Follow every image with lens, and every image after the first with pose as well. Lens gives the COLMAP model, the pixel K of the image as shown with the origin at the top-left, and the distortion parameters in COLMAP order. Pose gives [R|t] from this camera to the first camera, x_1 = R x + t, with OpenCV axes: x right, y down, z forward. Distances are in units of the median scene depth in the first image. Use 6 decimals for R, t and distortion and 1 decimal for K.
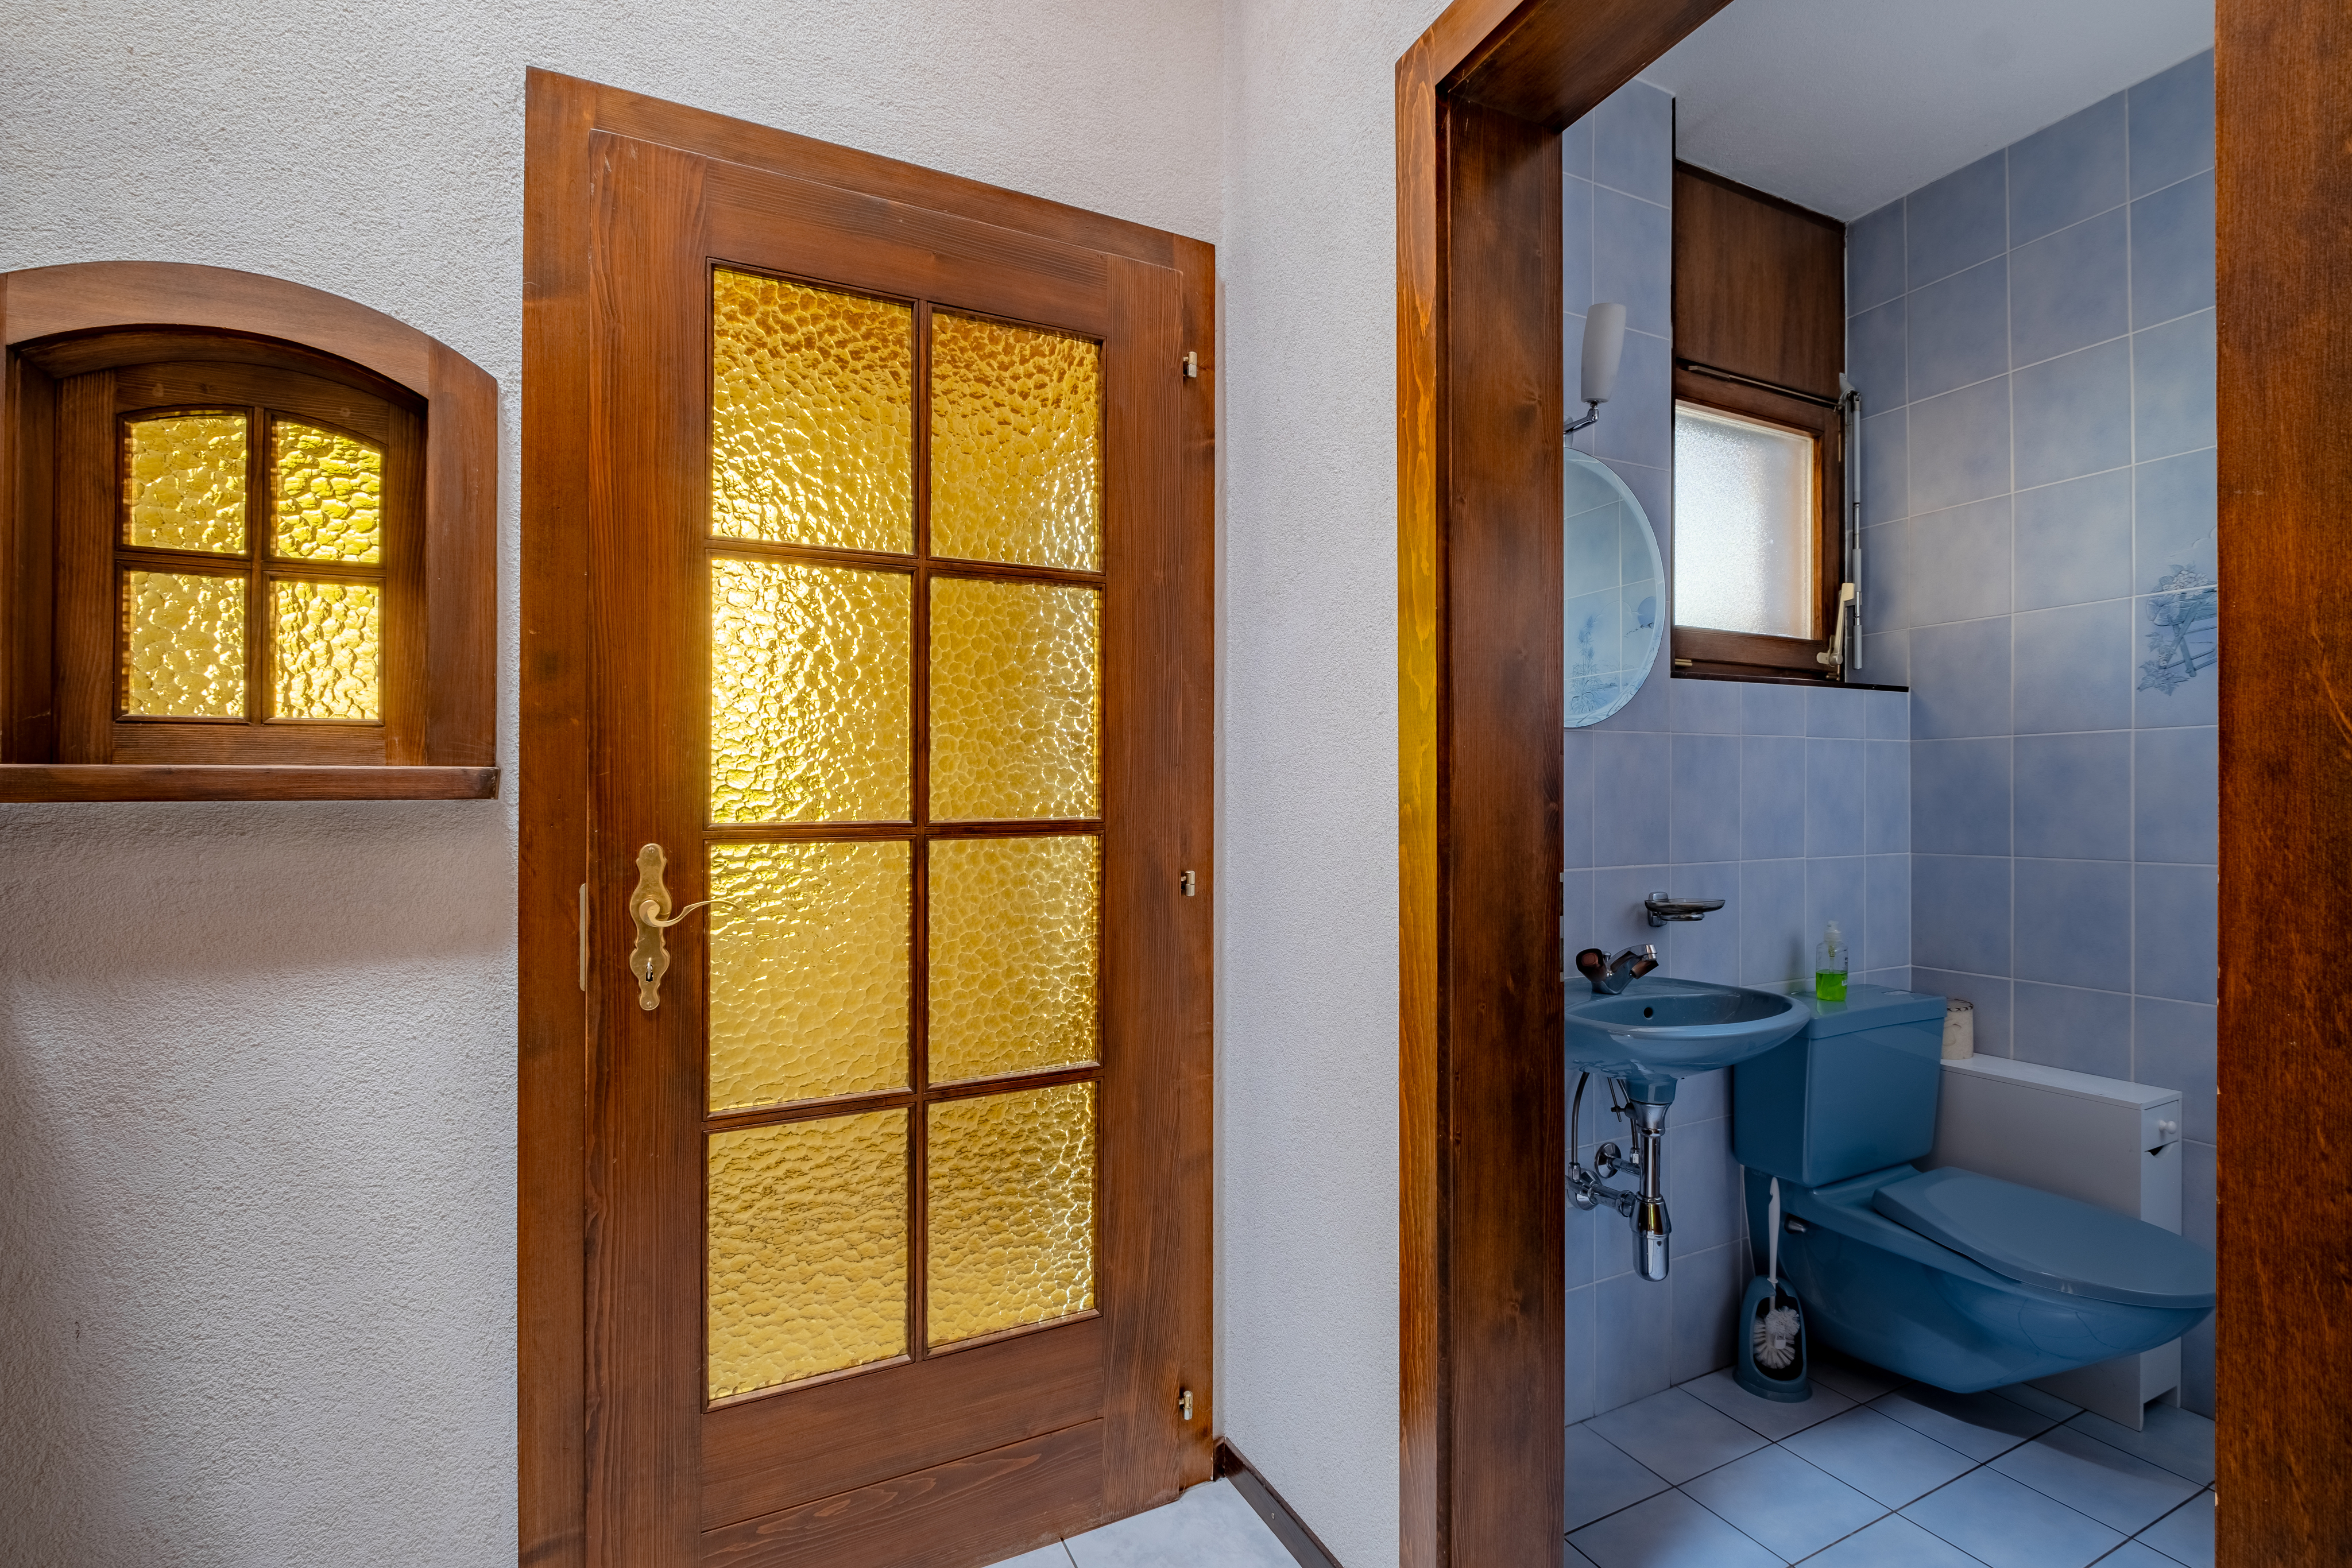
lens RADIAL K [[1046.5, 0, 1178.9], [0, 1046.5, 791.0], [0, 0, 1]] dist [-0.002316, -0.000374]
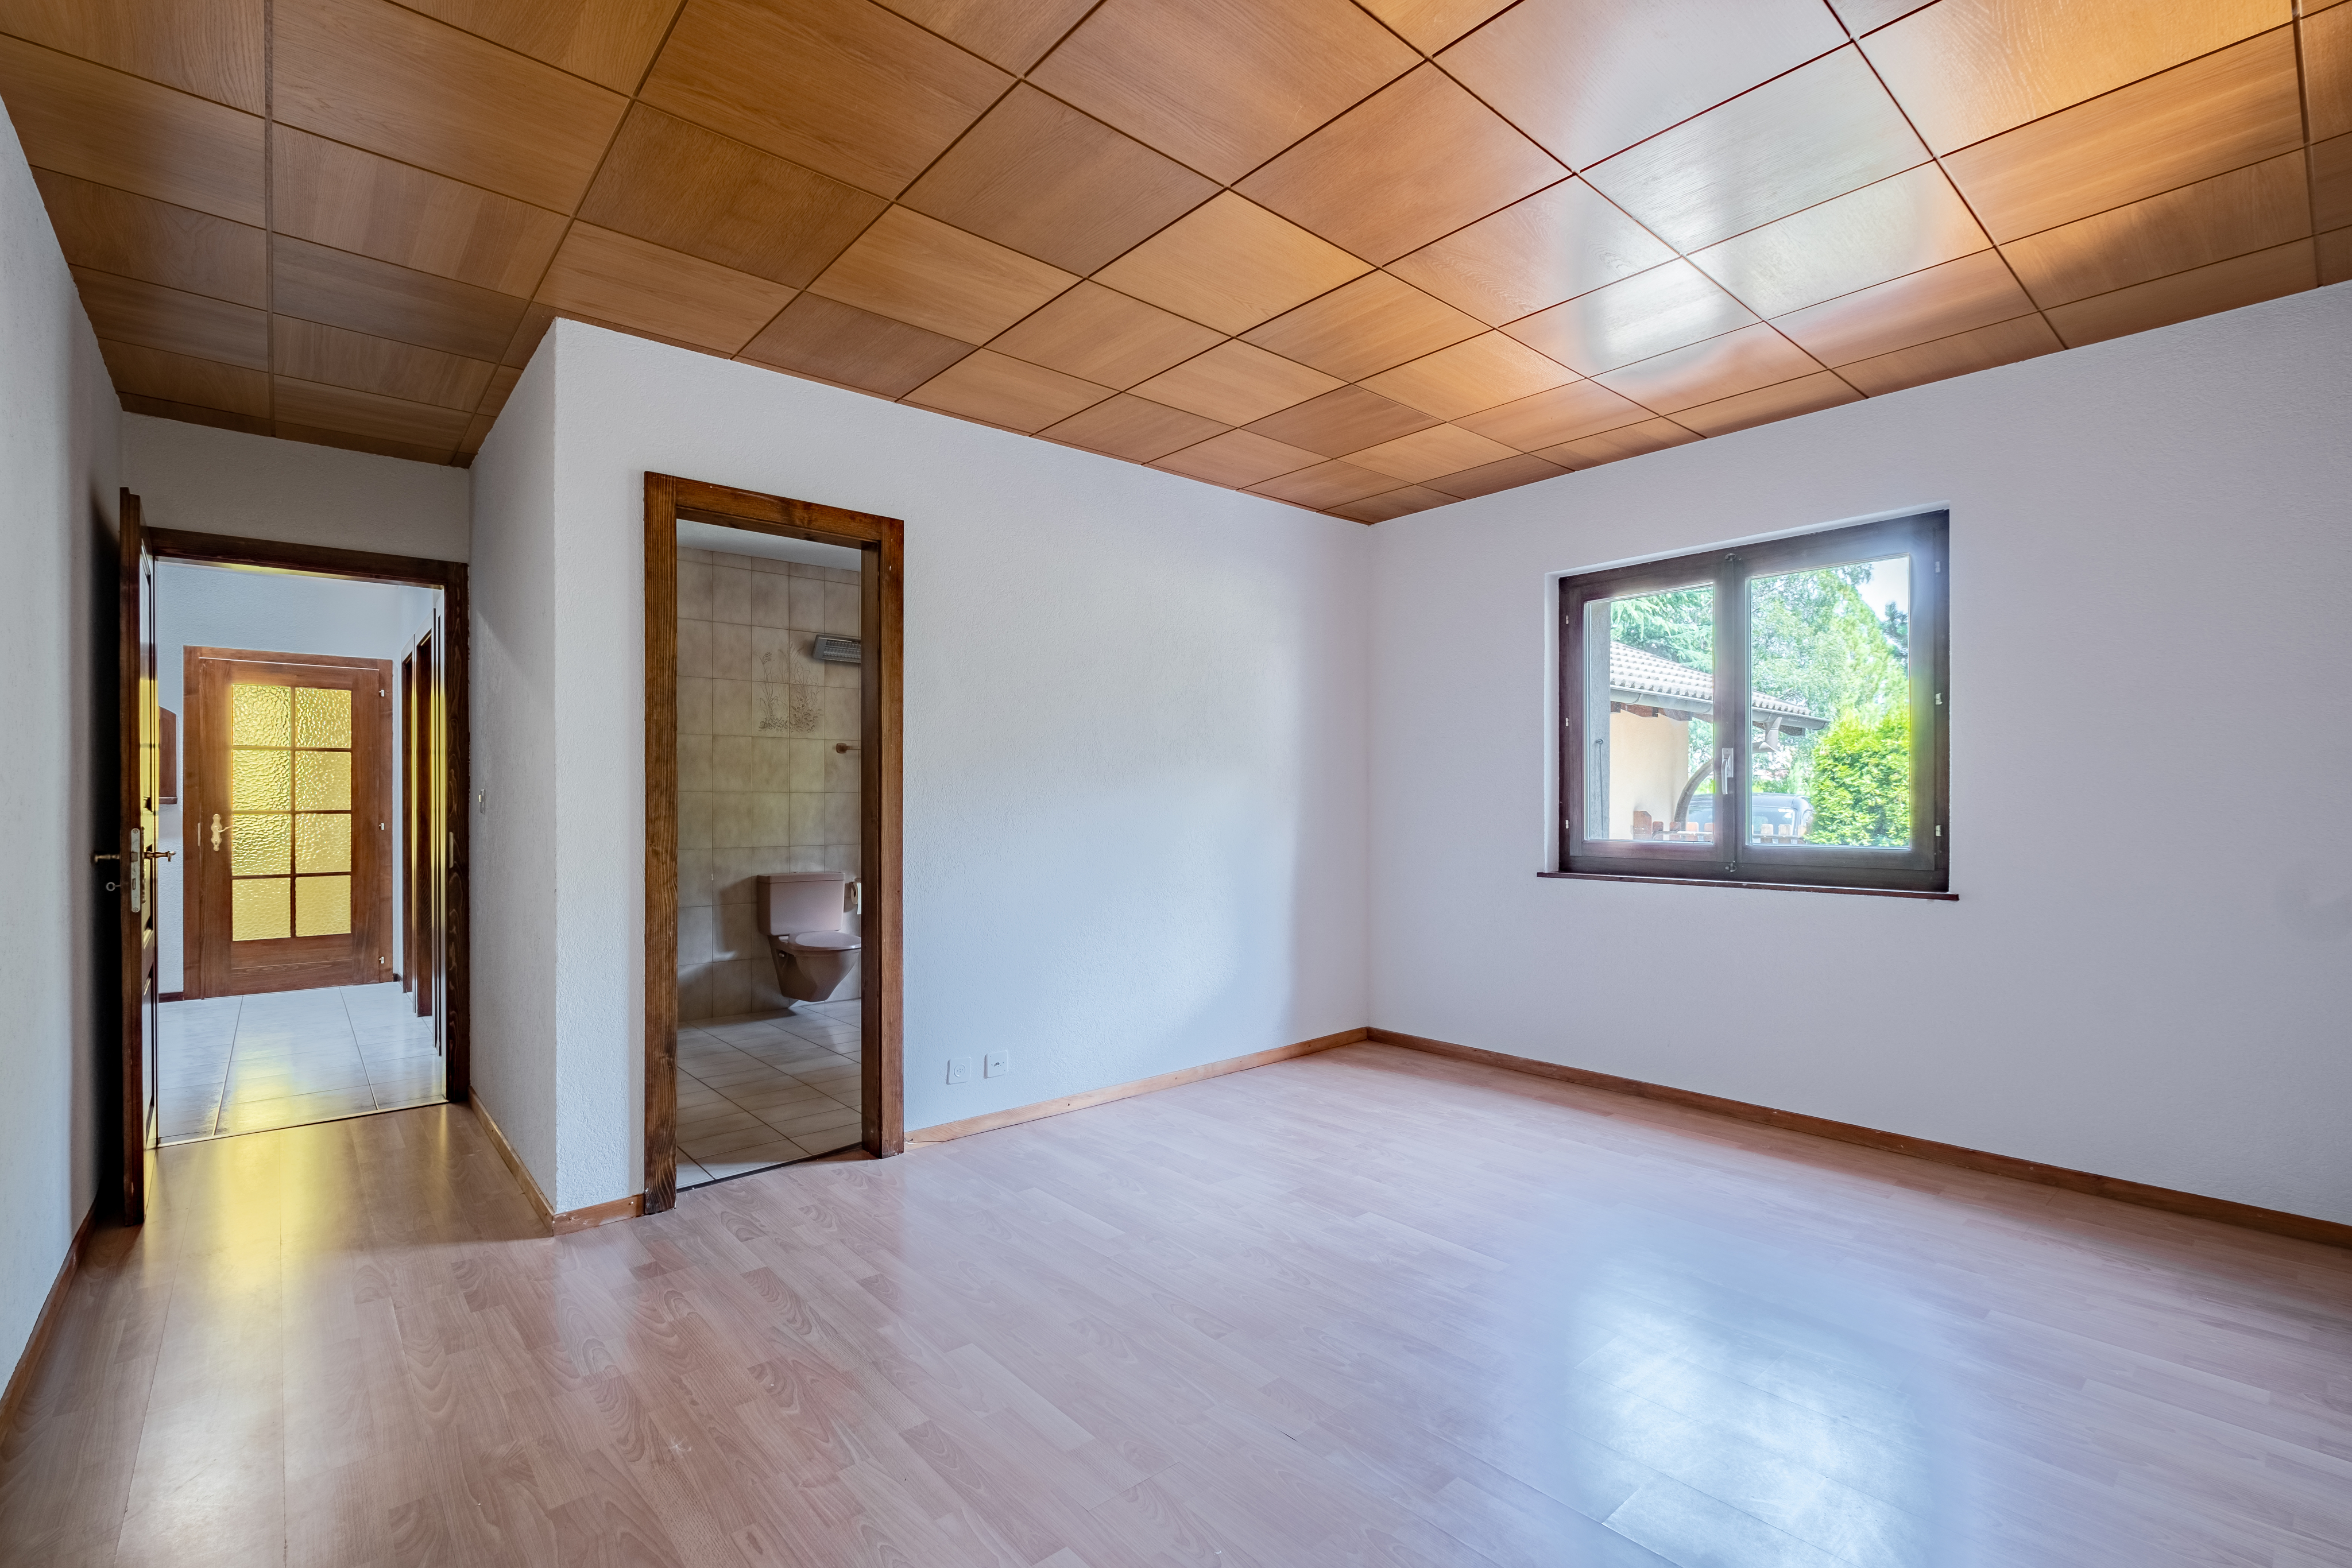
lens RADIAL K [[1046.5, 0, 1169.8], [0, 1046.5, 800.9], [0, 0, 1]] dist [-0.002316, -0.000374]
pose [[0.971541, 0.001225, 0.236869, 2.328049], [-0.002450, 0.999985, 0.004876, -0.038351], [-0.236859, -0.005317, 0.971529, -4.180019]]
